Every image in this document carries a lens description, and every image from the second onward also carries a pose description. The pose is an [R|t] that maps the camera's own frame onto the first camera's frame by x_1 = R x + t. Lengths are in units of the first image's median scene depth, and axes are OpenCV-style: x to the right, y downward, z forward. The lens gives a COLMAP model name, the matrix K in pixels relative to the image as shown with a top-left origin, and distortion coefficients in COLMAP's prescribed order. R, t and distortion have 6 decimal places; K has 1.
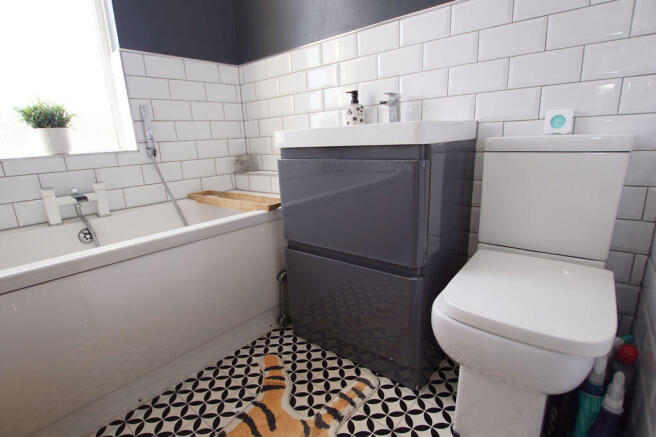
lens RADIAL K [[326.5, 0, 325.7], [0, 326.5, 229.2], [0, 0, 1]] dist [-0.029437, -0.000266]
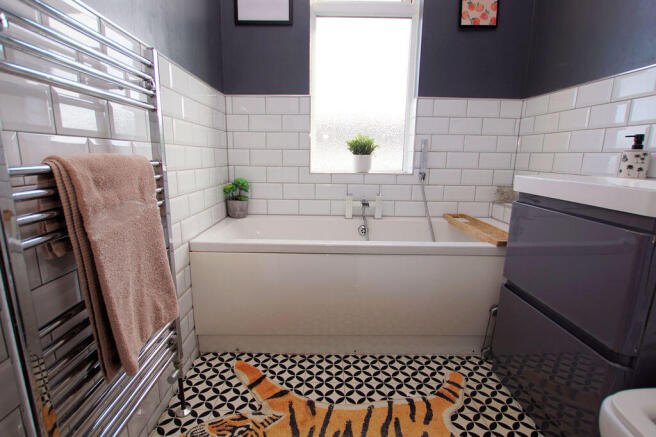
lens RADIAL K [[326.5, 0, 325.7], [0, 326.5, 229.2], [0, 0, 1]] dist [-0.029437, -0.000266]
pose [[0.654468, 0.217367, -0.724171, 0.204201], [-0.242029, 0.967616, 0.071707, -0.048639], [0.716306, 0.128340, 0.685883, -0.119186]]
